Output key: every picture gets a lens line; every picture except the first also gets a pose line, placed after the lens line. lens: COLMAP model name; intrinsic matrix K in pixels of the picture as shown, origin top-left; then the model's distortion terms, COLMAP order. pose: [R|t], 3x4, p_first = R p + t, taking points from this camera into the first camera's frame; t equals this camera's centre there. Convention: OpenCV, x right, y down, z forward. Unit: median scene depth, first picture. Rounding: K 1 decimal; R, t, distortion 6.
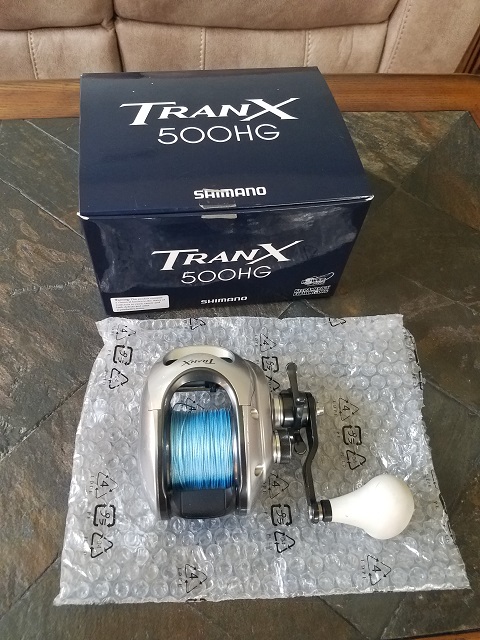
lens RADIAL K [[475.6, 0, 240.0], [0, 475.6, 320.0], [0, 0, 1]] dist [0.003305, -0.091692]
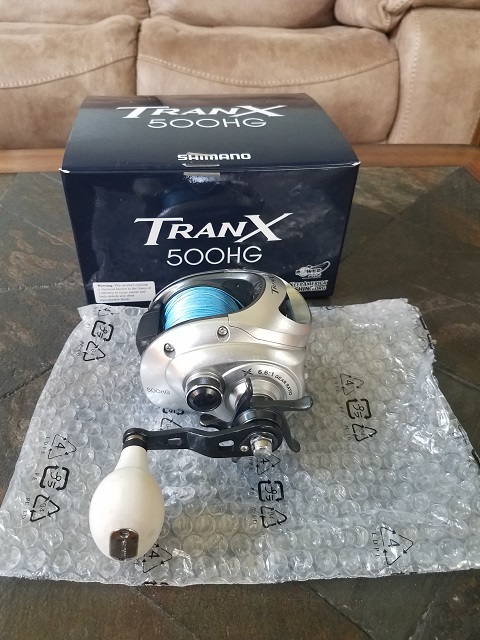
lens RADIAL K [[475.6, 0, 240.0], [0, 475.6, 320.0], [0, 0, 1]] dist [0.003305, -0.091692]
pose [[0.998948, -0.015252, -0.043253, 0.064144], [0.002688, 0.960933, -0.276769, 0.303301], [0.045785, 0.276362, 0.959963, 0.125921]]
